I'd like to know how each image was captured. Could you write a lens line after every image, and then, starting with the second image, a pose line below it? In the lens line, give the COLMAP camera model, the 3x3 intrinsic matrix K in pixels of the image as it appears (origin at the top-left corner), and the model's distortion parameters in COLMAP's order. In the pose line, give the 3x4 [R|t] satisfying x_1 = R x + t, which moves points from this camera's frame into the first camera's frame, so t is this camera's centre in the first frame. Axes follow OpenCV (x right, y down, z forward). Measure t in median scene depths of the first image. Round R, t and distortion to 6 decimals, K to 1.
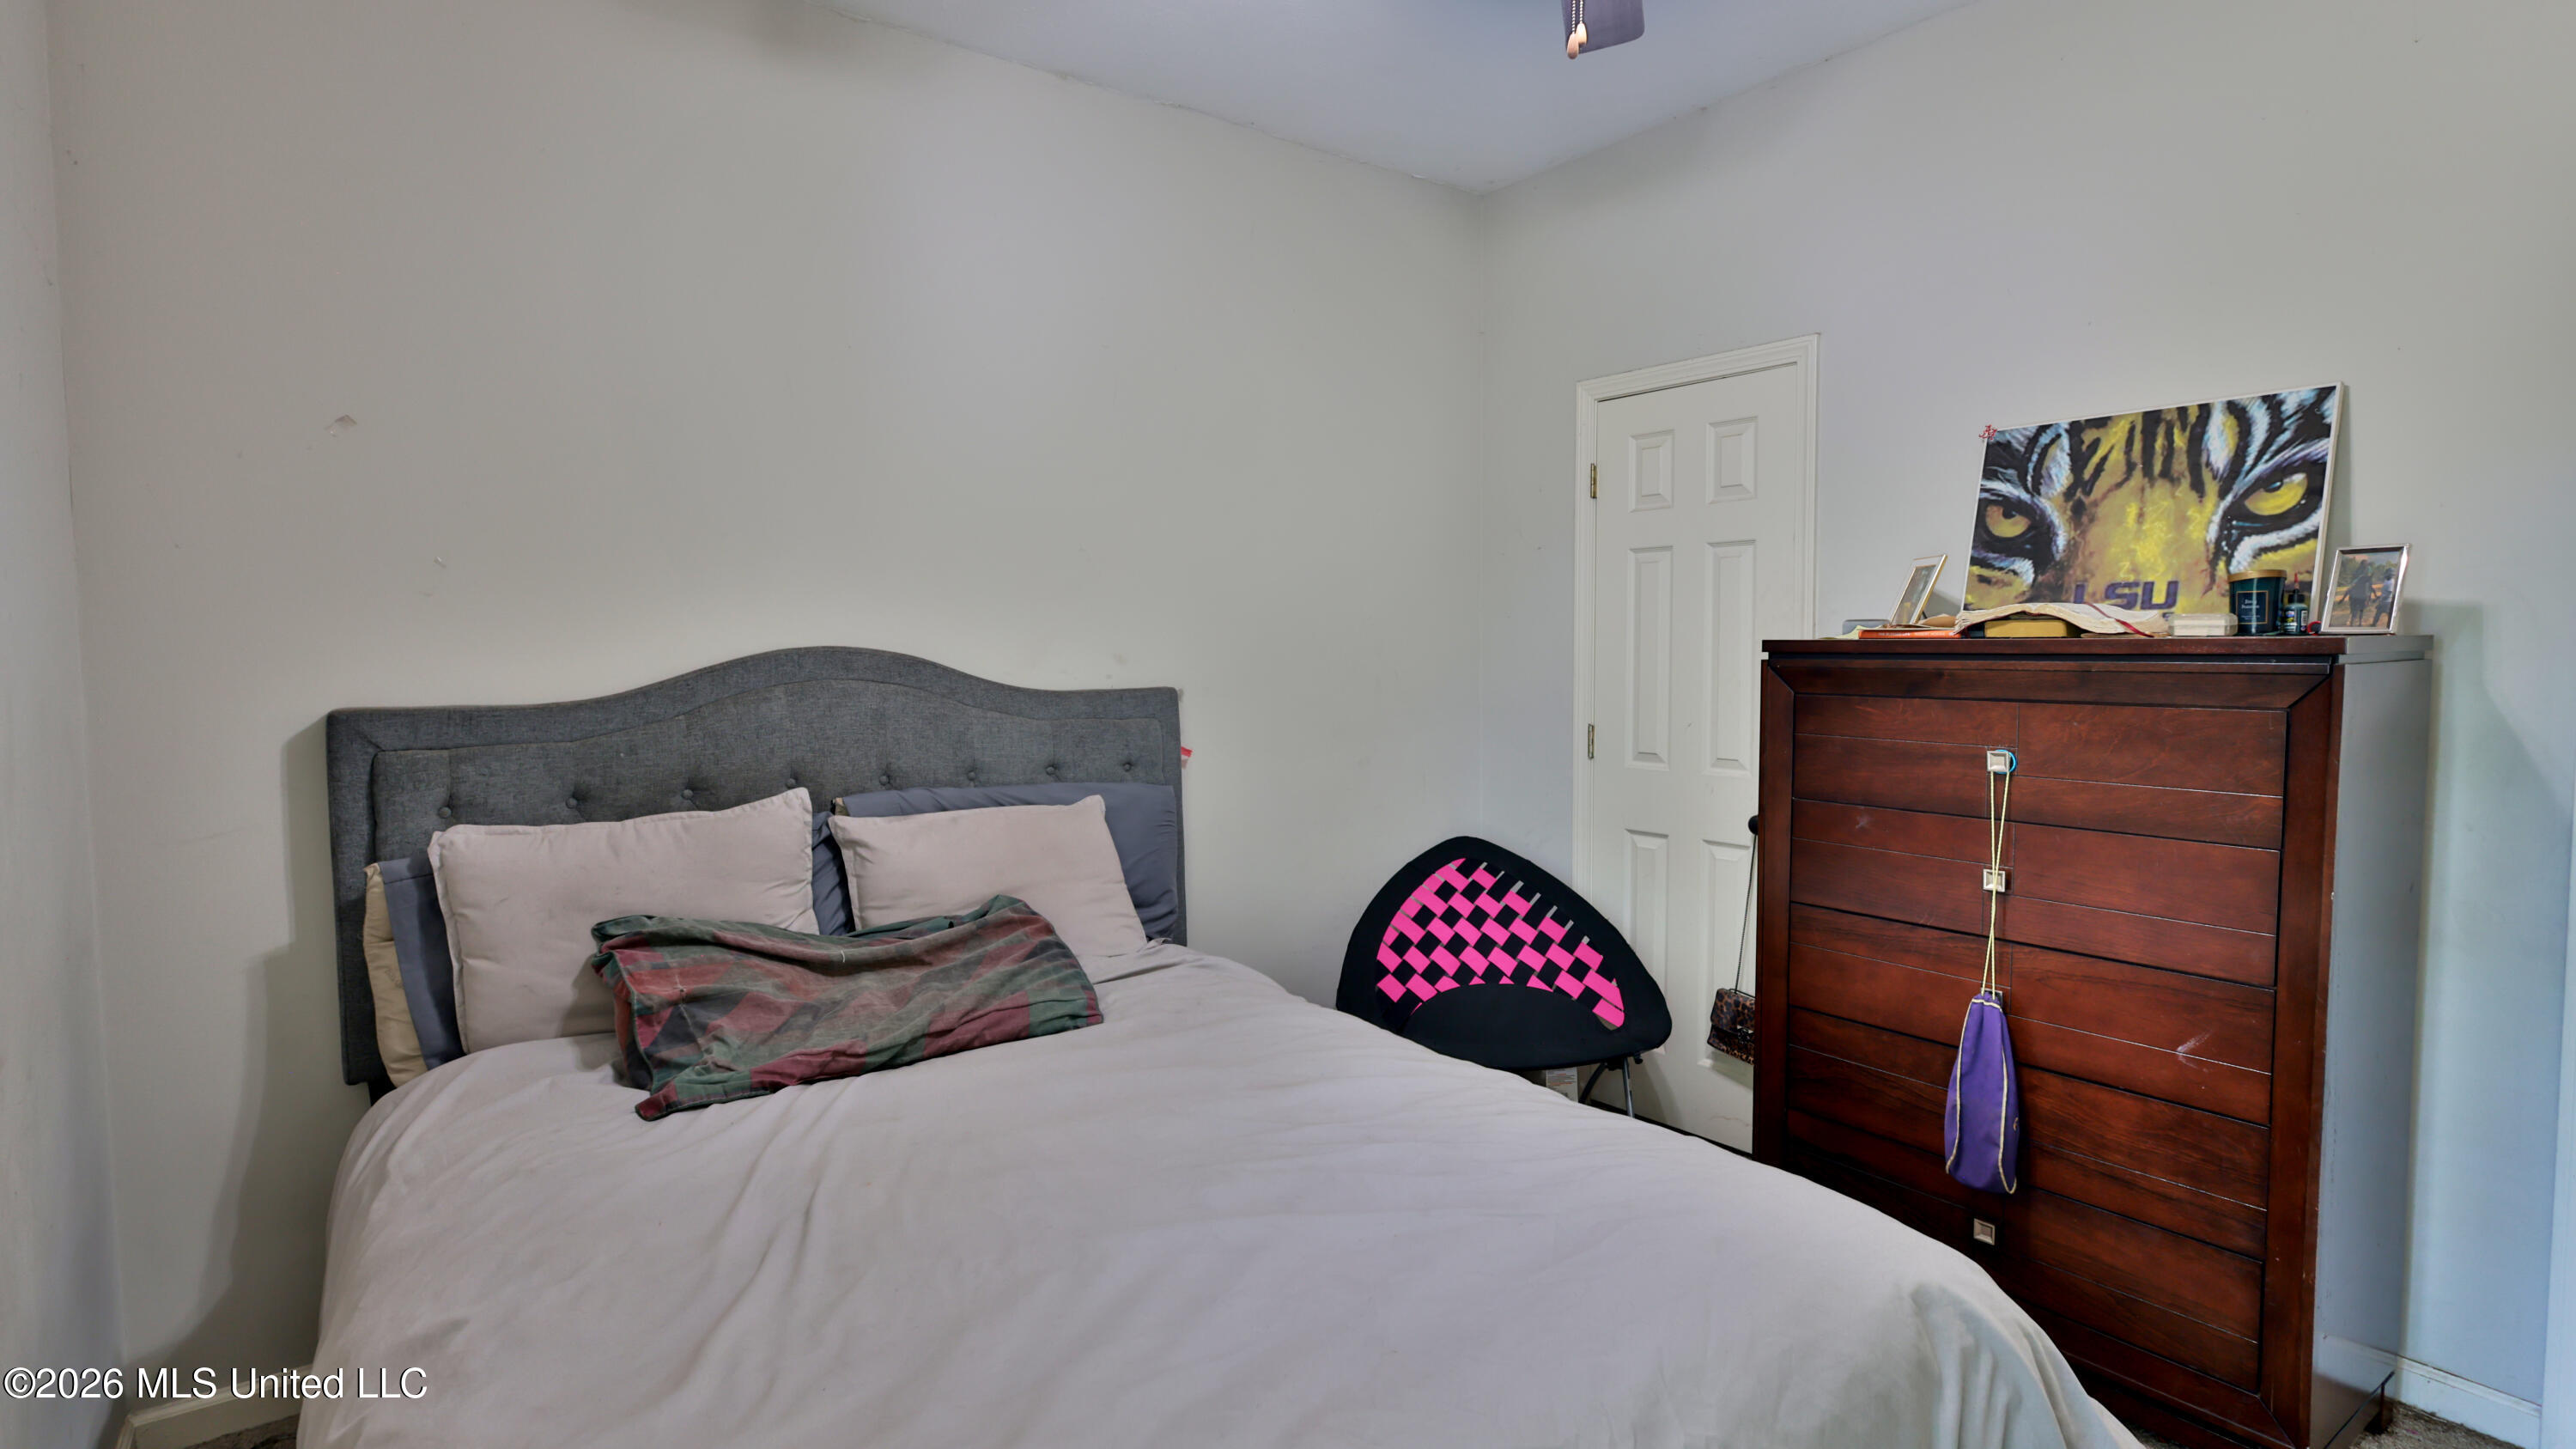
lens RADIAL K [[1248.0, 0, 1292.9], [0, 1248.0, 716.1], [0, 0, 1]] dist [-0.000576, -0.000881]
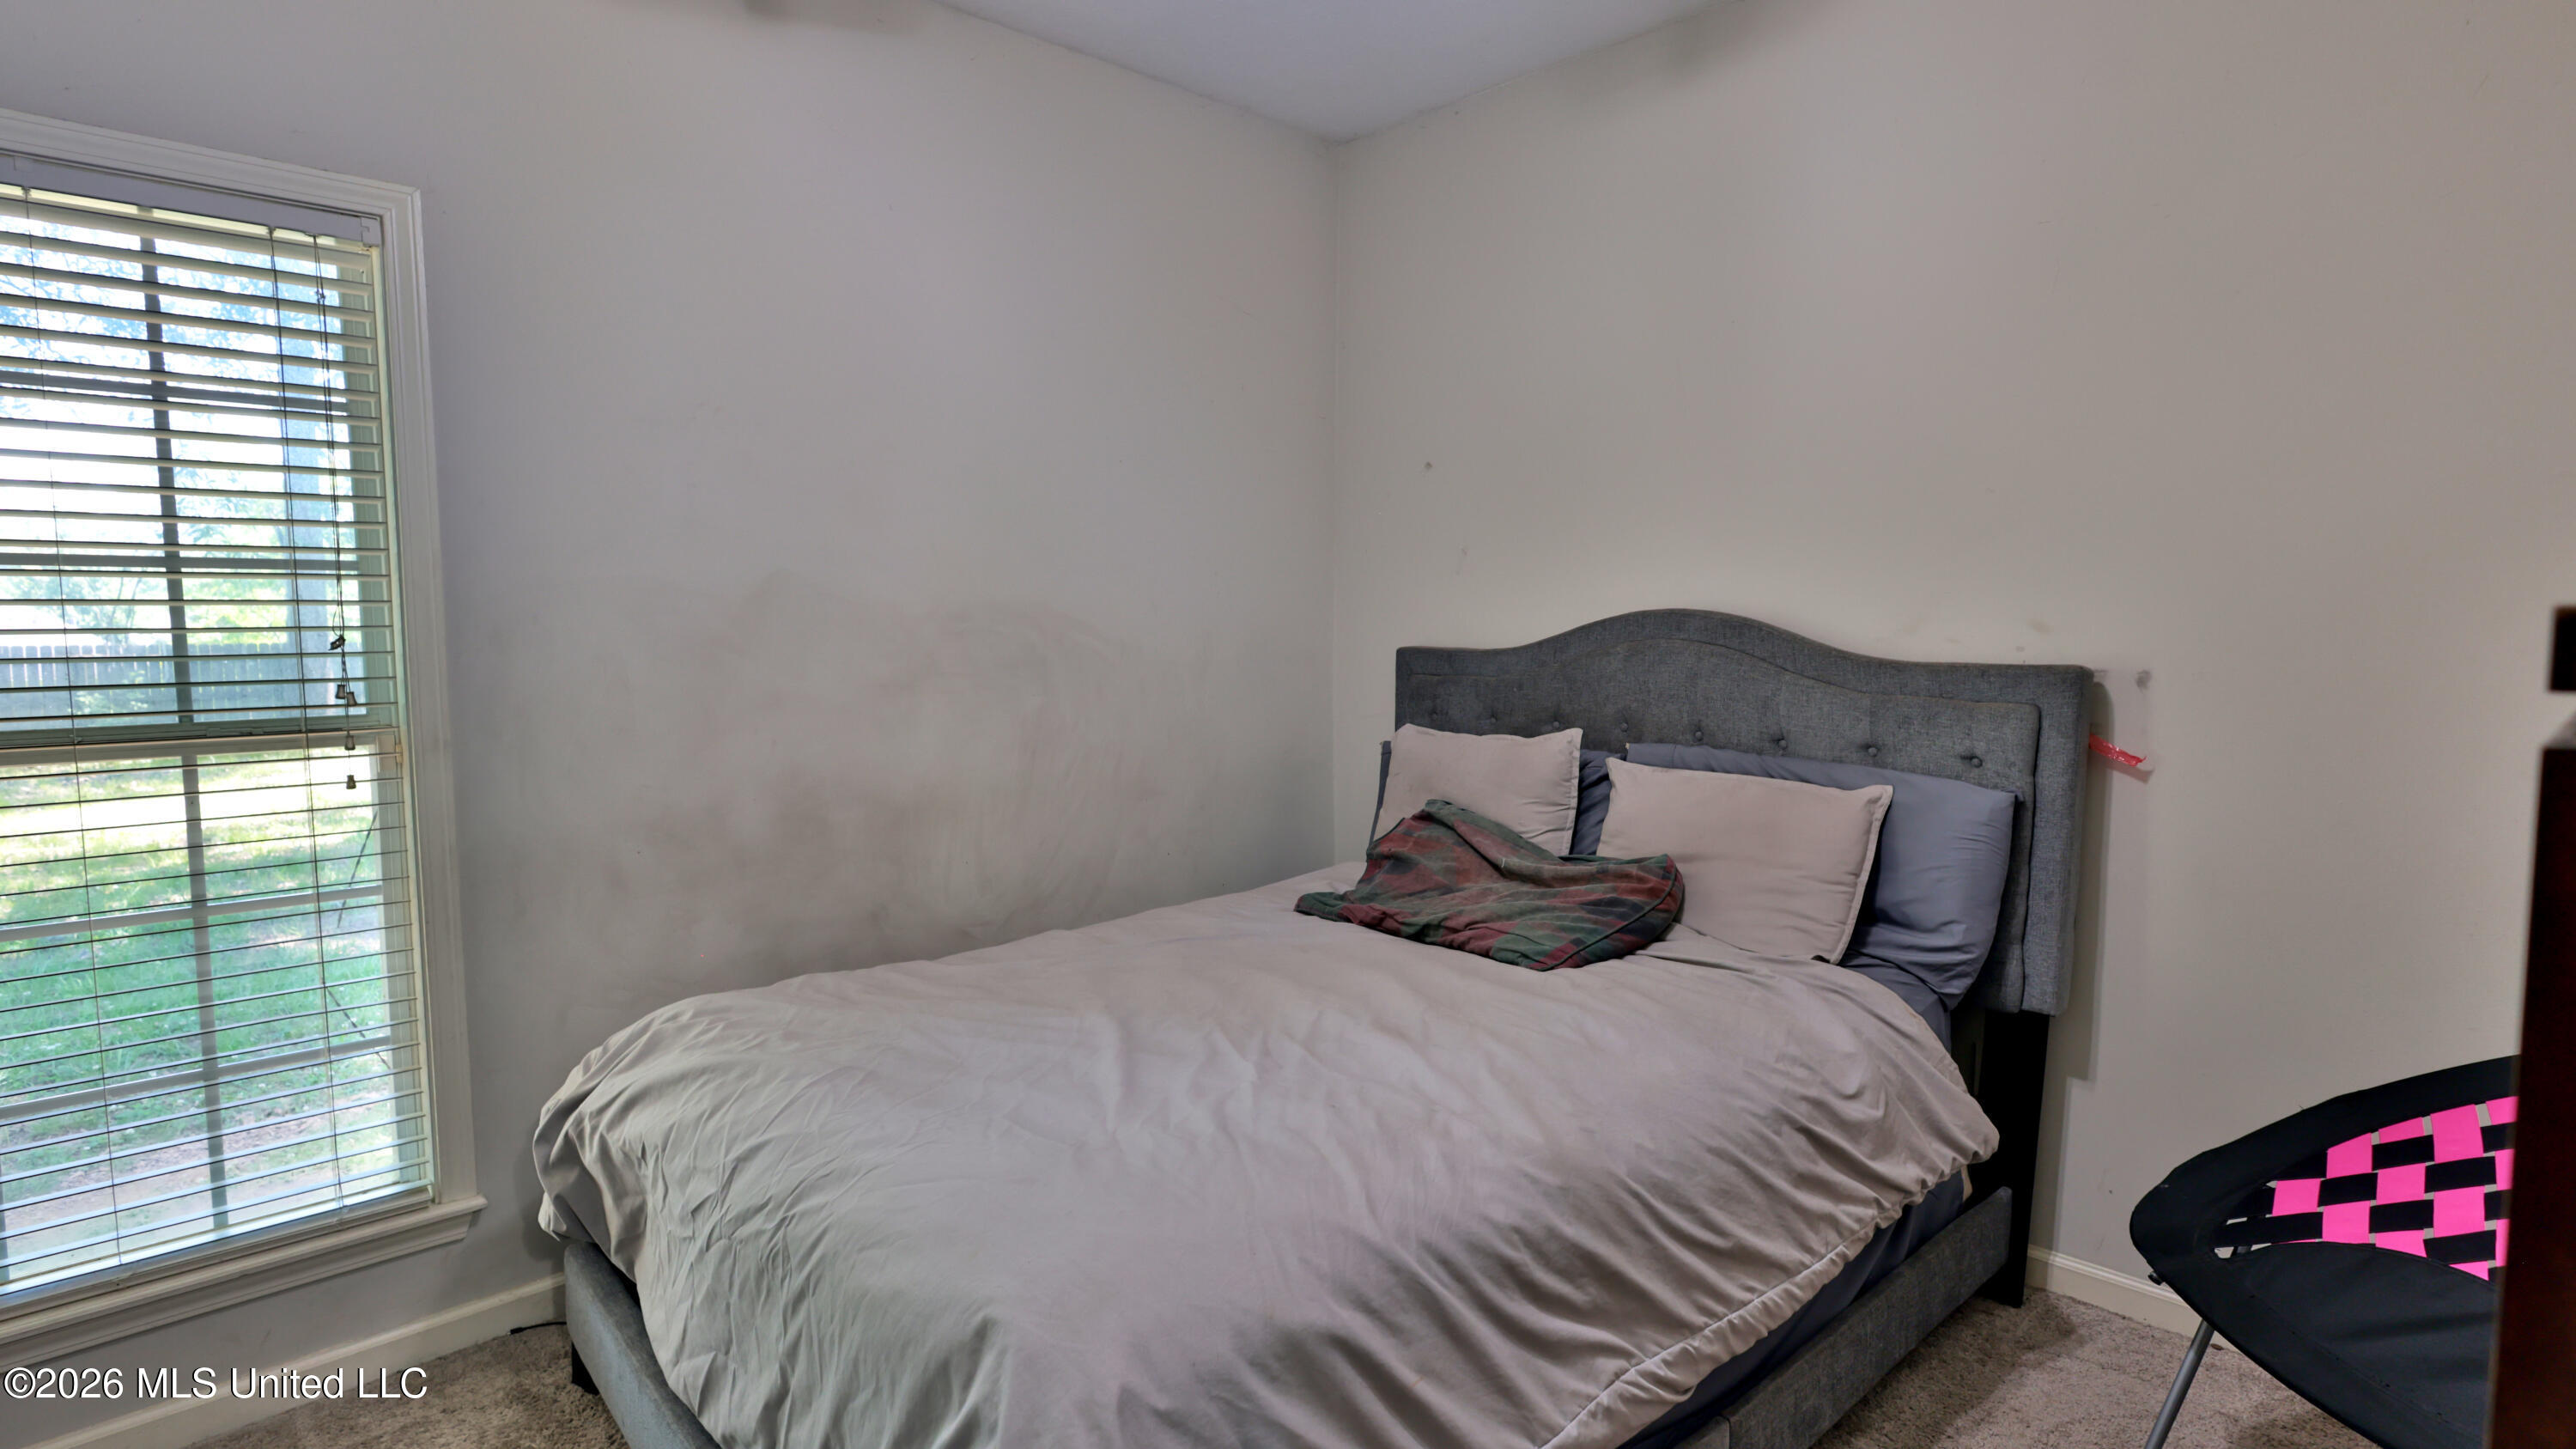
lens RADIAL K [[1248.0, 0, 1292.9], [0, 1248.0, 716.1], [0, 0, 1]] dist [-0.000576, -0.000881]
pose [[0.130709, 0.085902, -0.987692, 0.686545], [-0.059215, 0.995137, 0.078713, -0.029261], [0.989651, 0.048197, 0.135160, 0.533110]]
